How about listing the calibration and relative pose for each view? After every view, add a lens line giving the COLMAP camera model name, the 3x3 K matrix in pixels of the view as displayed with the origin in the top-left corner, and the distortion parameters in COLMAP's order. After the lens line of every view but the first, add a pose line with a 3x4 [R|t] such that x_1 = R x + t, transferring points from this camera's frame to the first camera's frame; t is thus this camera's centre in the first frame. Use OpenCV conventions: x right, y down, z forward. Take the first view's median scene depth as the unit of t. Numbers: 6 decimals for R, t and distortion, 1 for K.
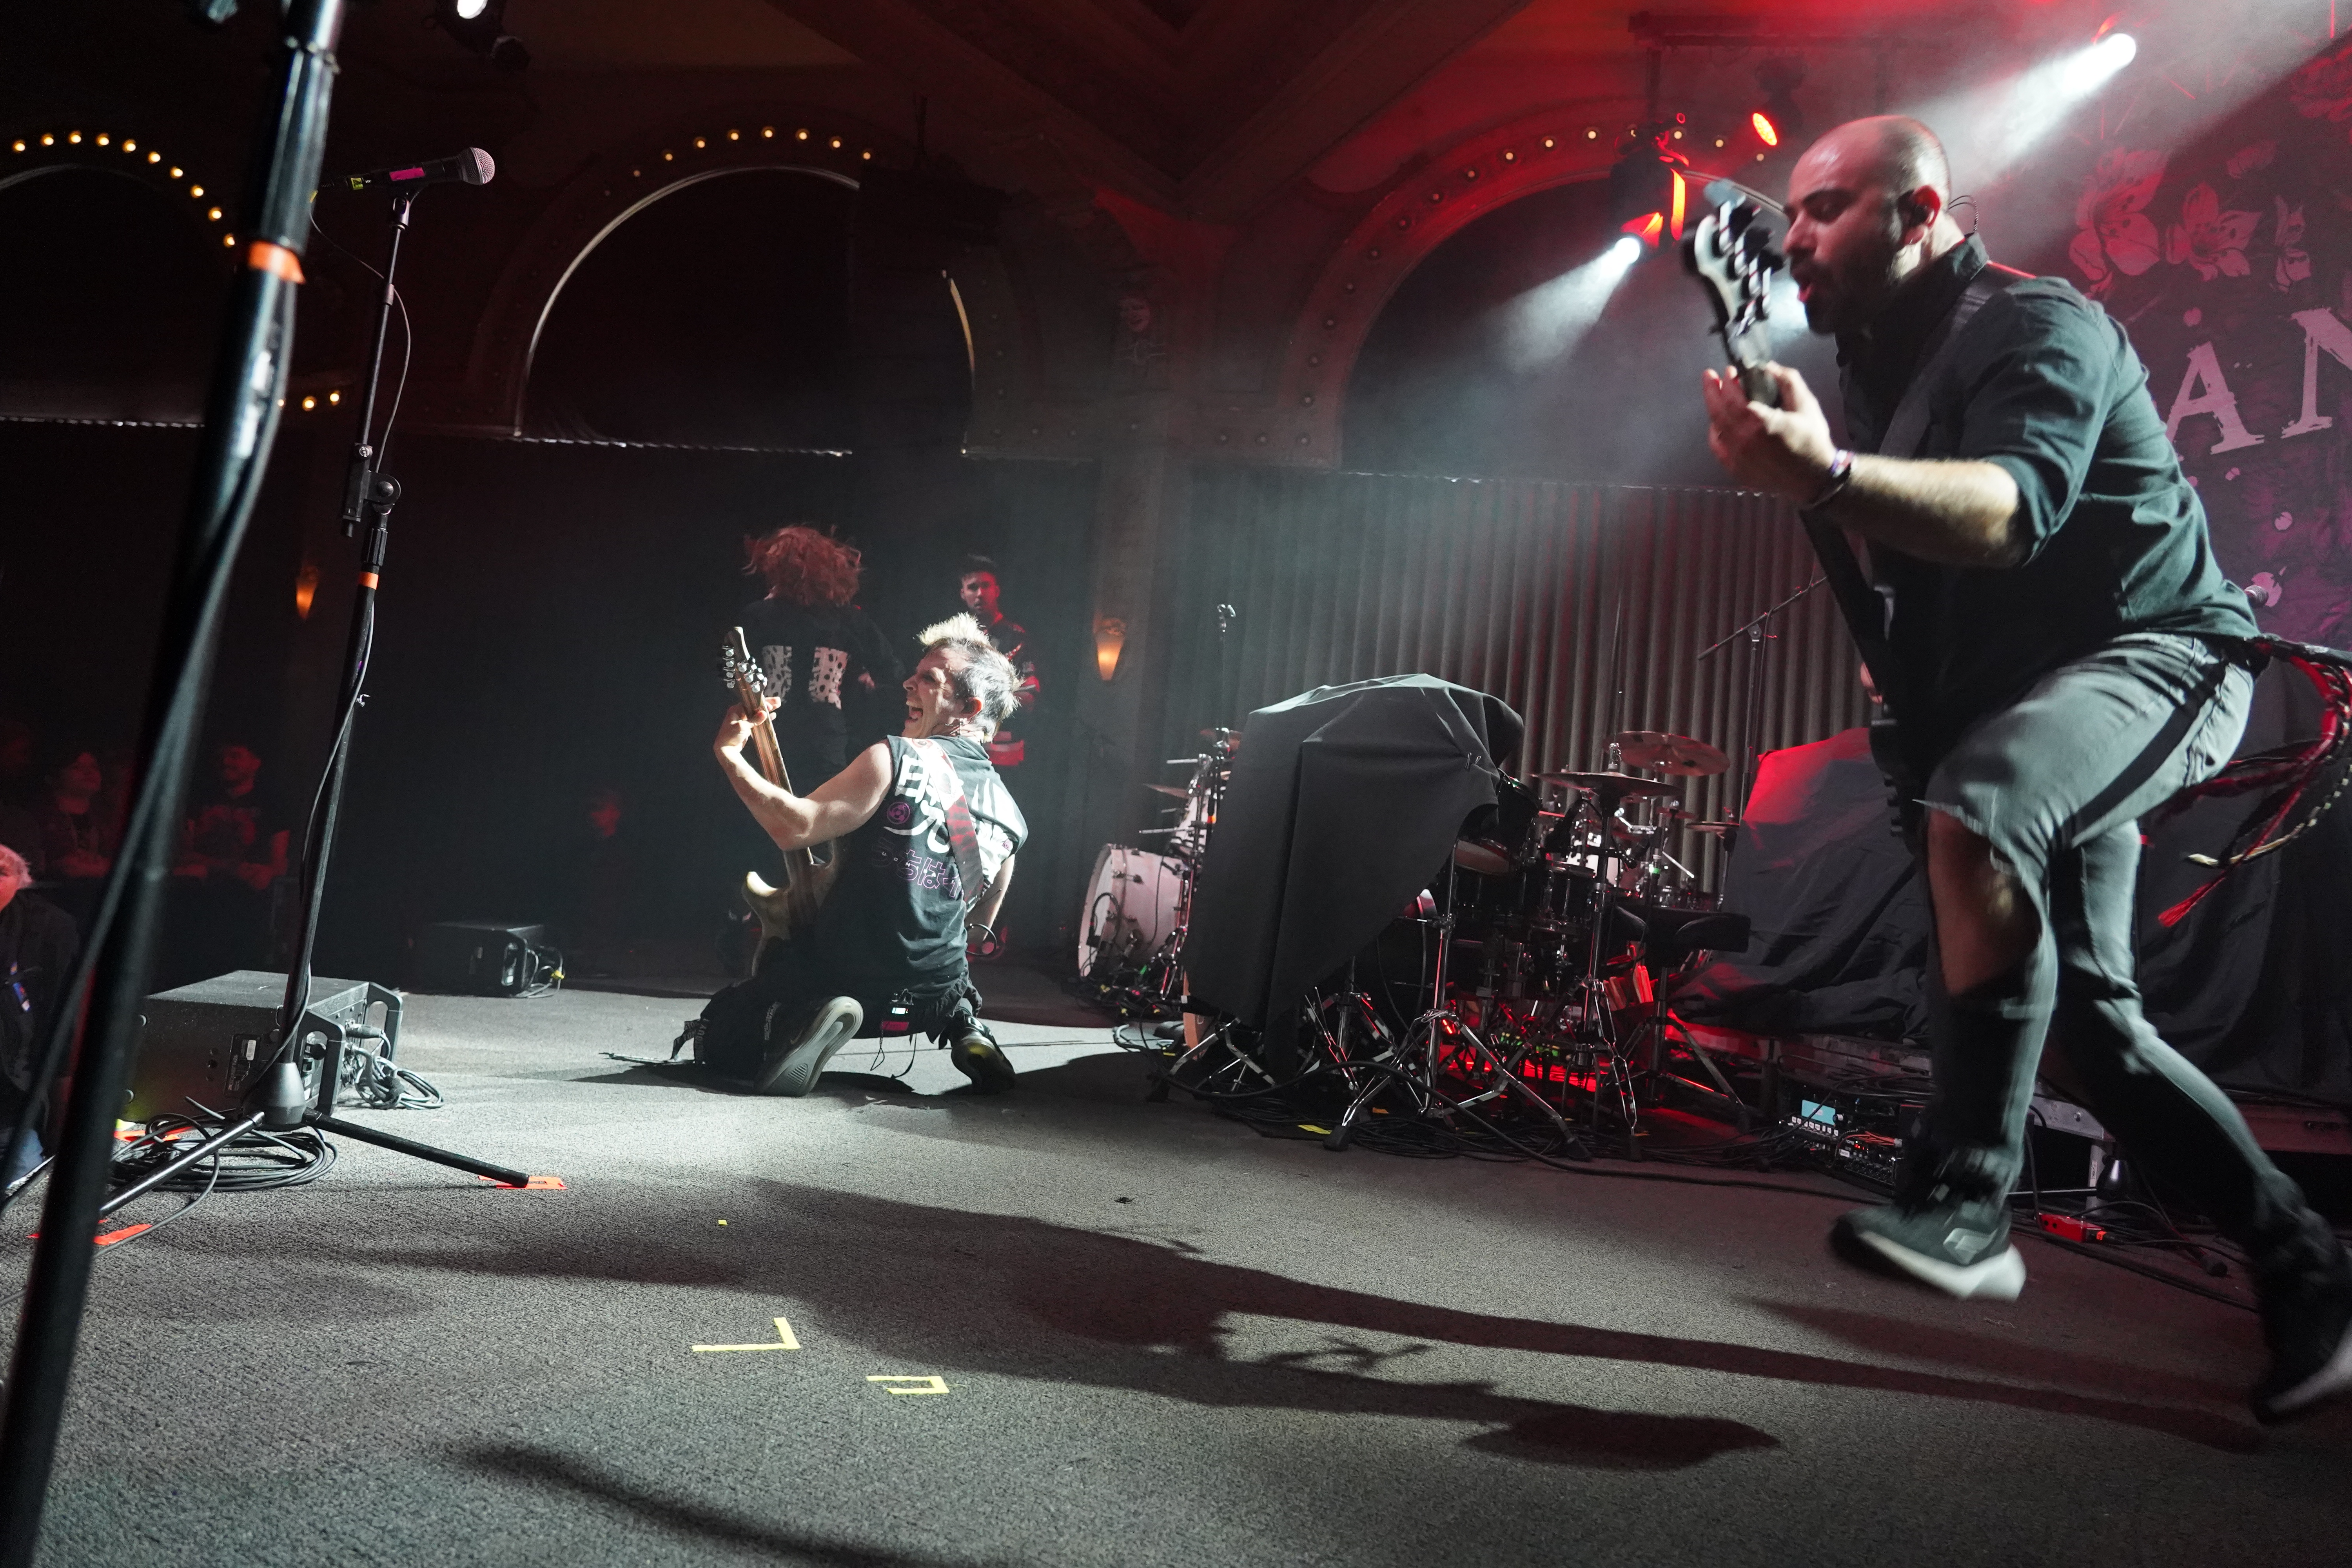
lens RADIAL K [[1611.0, 0, 1198.3], [0, 1611.0, 752.3], [0, 0, 1]] dist [-0.001887, 0.028295]
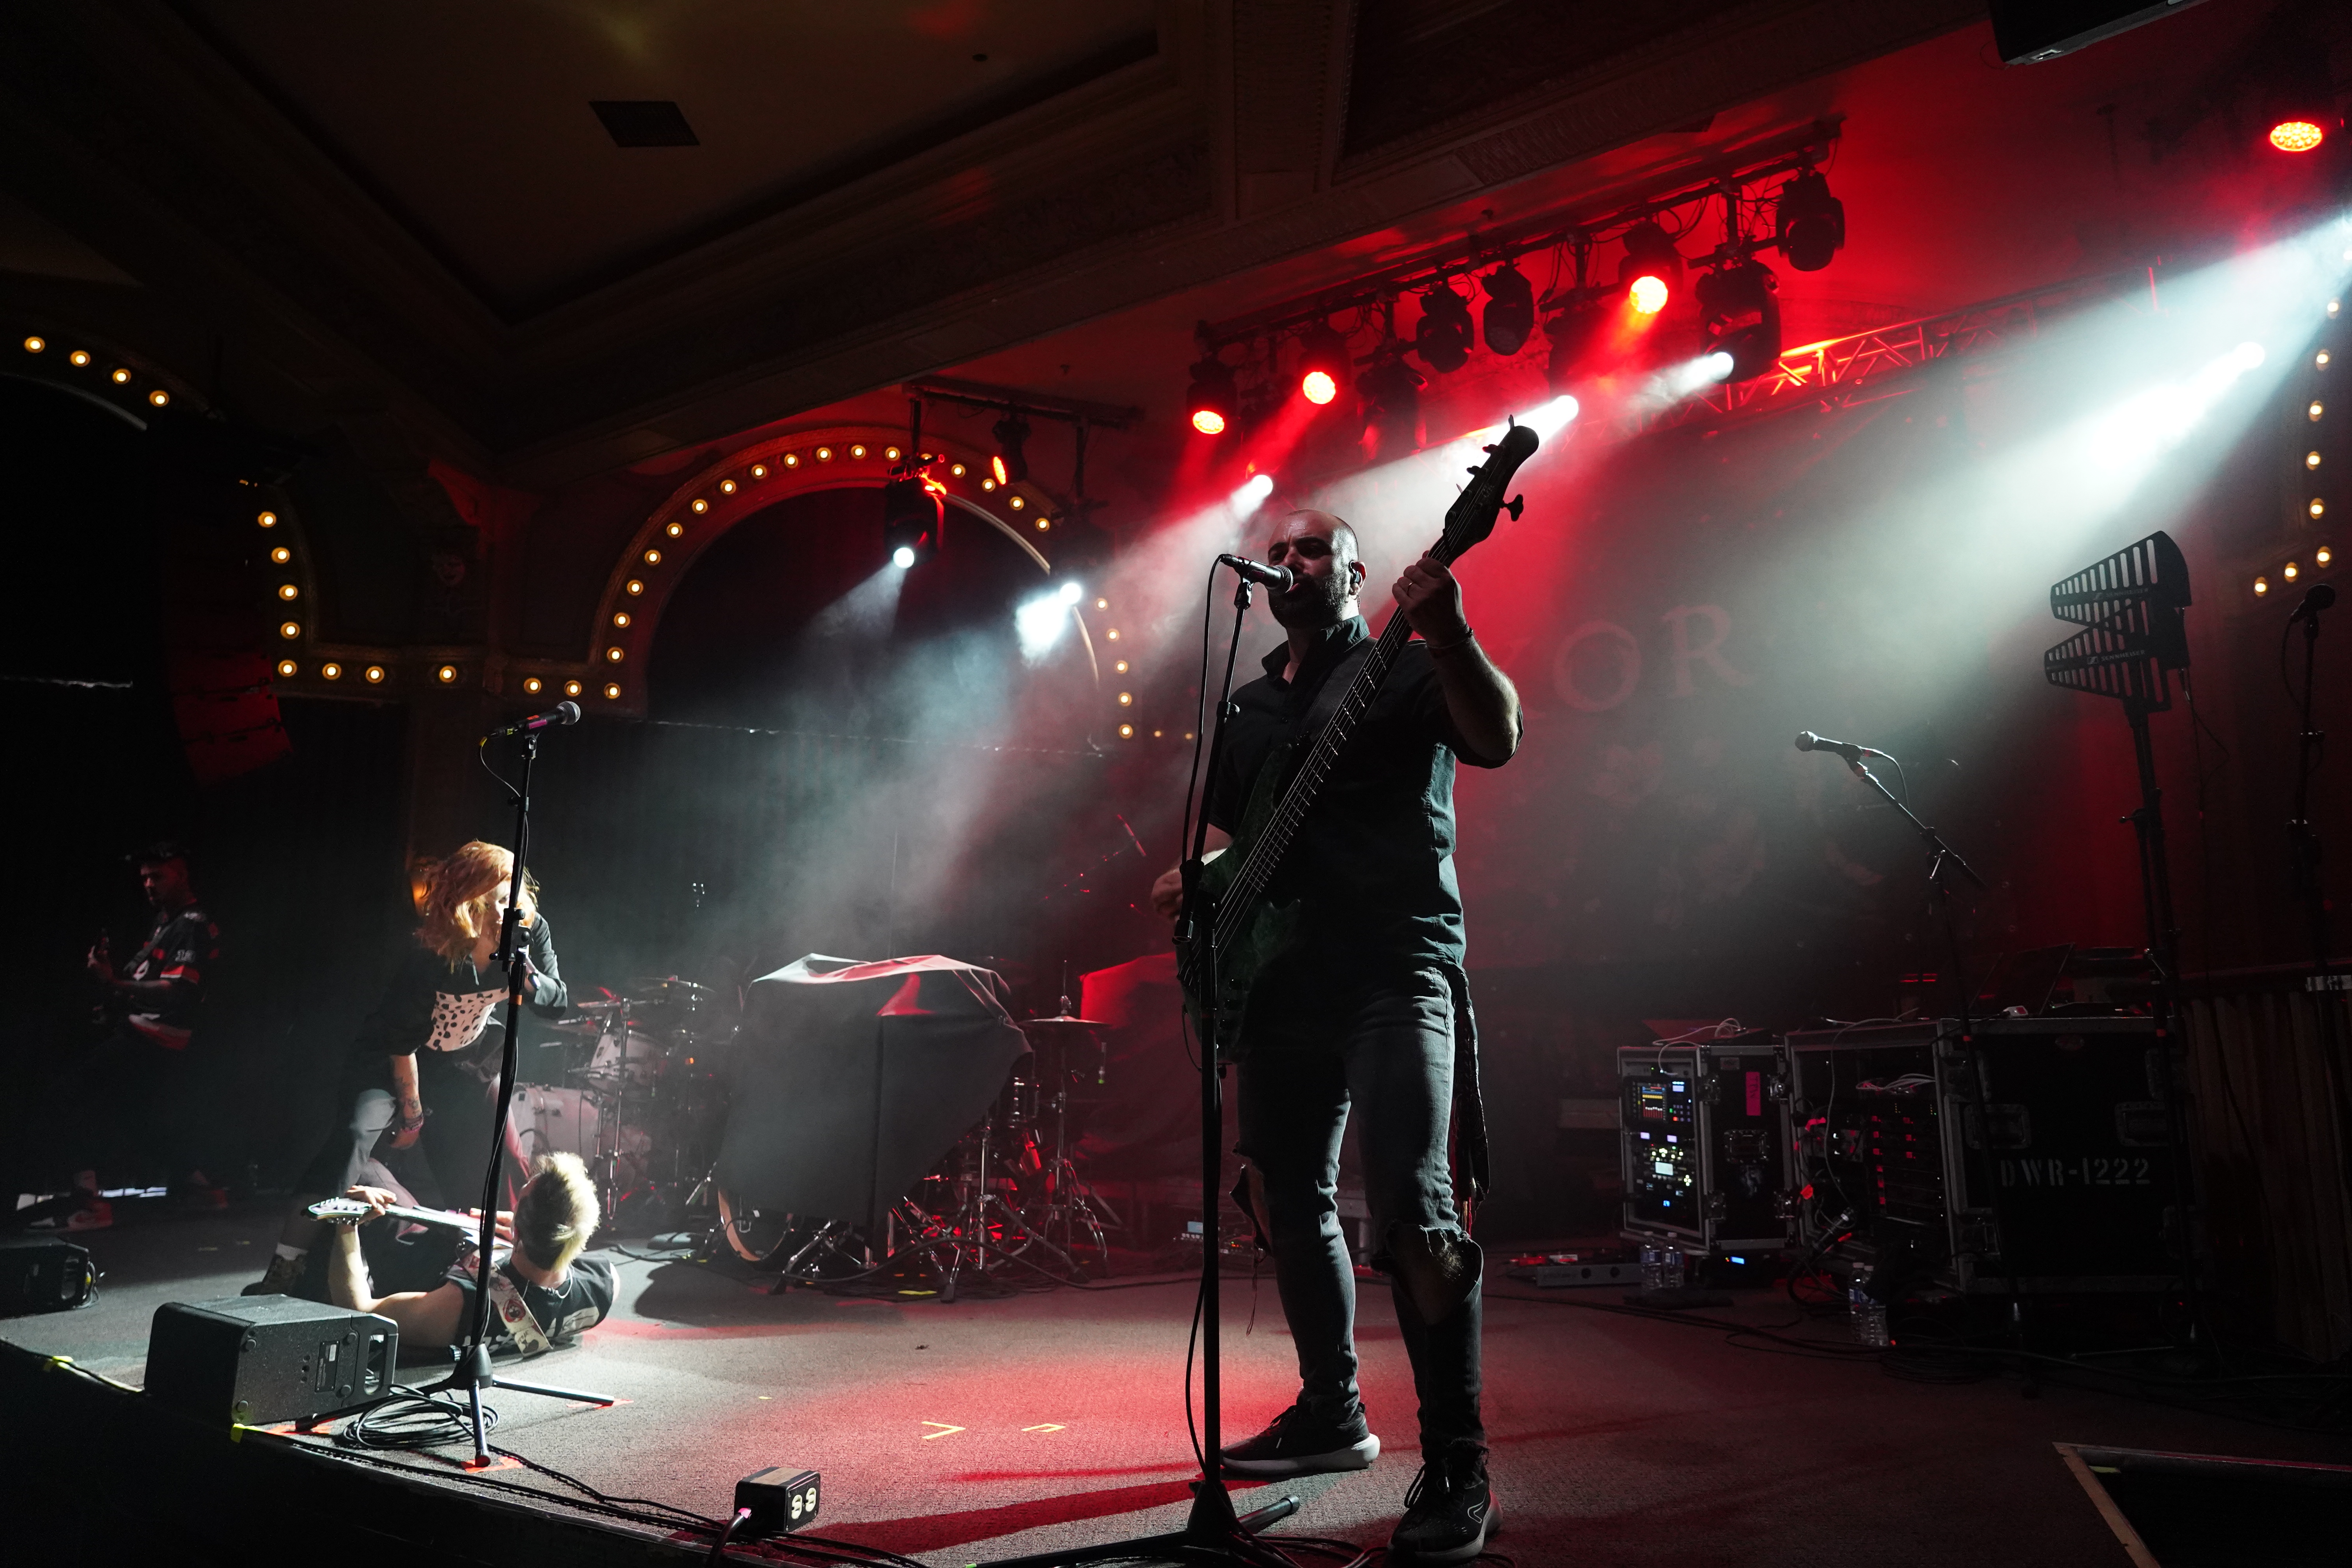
lens RADIAL K [[1611.0, 0, 1175.9], [0, 1611.0, 791.7], [0, 0, 1]] dist [-0.001887, 0.028295]
pose [[0.850166, -0.005368, 0.526487, -0.456826], [0.040355, 0.997671, -0.054994, -0.113765], [-0.524965, 0.068000, 0.848403, -0.338270]]
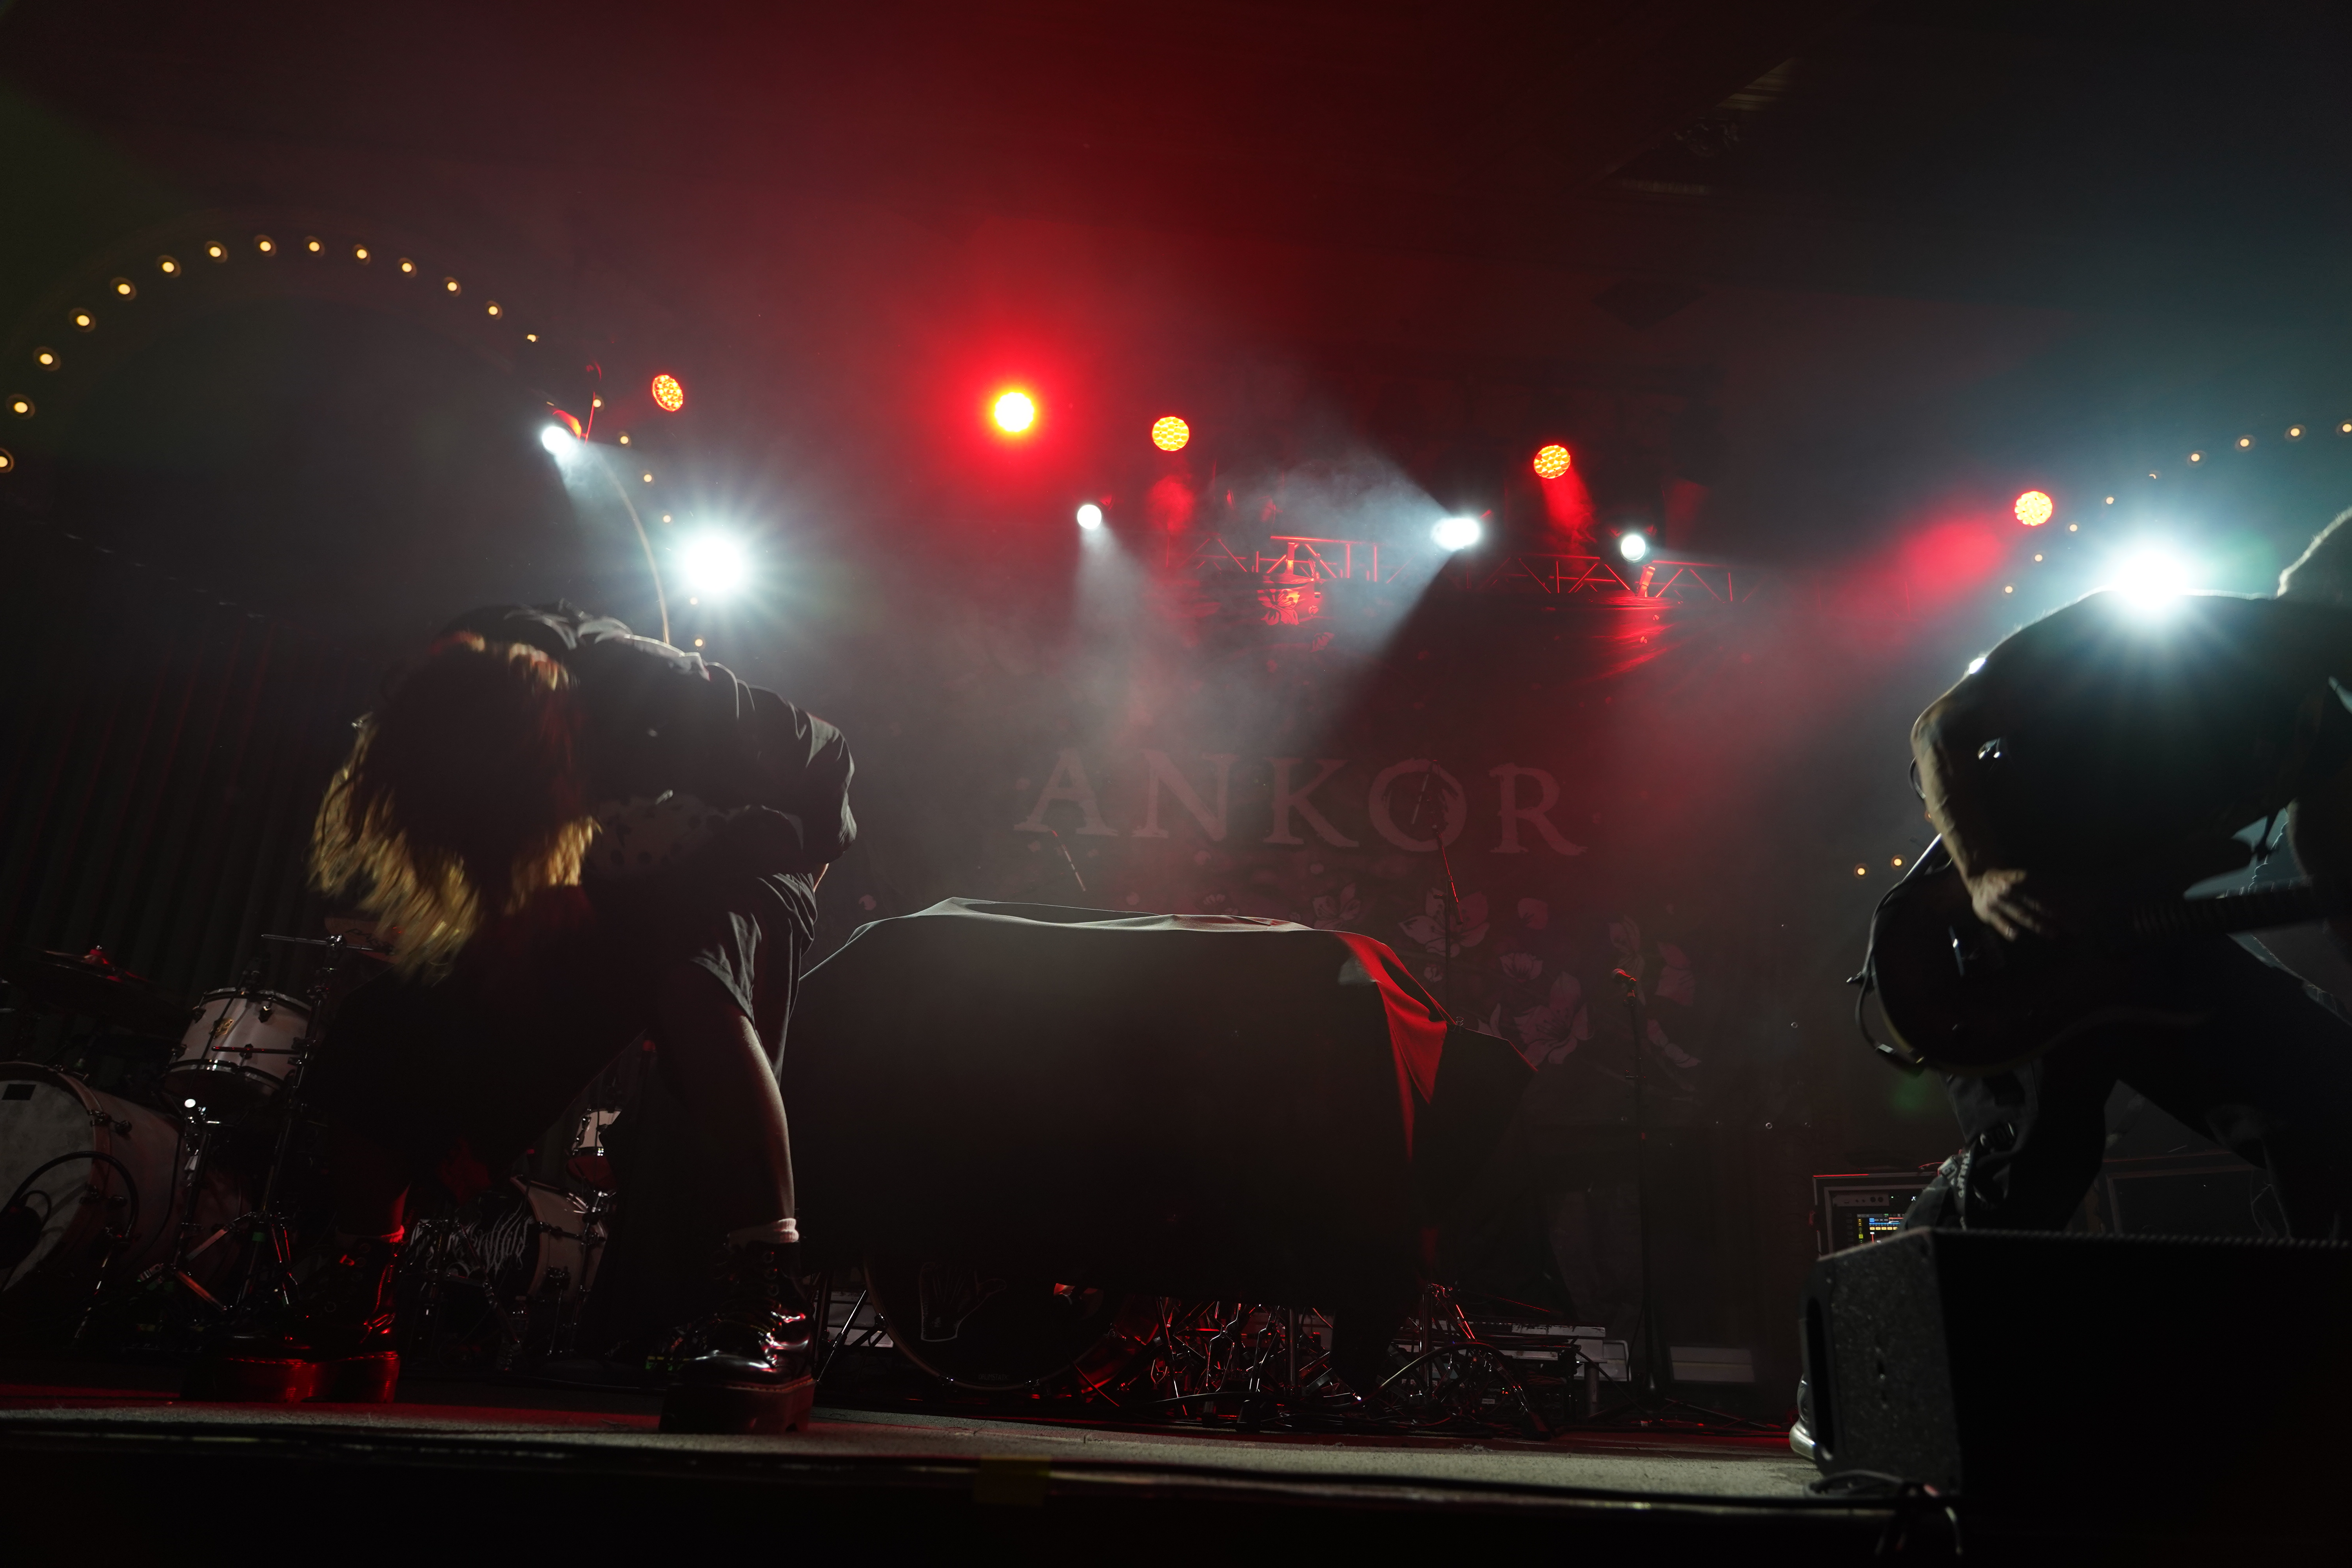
lens RADIAL K [[1611.0, 0, 1158.2], [0, 1611.0, 791.0], [0, 0, 1]] dist [-0.001887, 0.028295]
pose [[0.336396, 0.251252, 0.907585, -0.807828], [-0.087543, 0.967922, -0.235507, 0.119313], [-0.937643, -0.000230, 0.347600, 0.804091]]
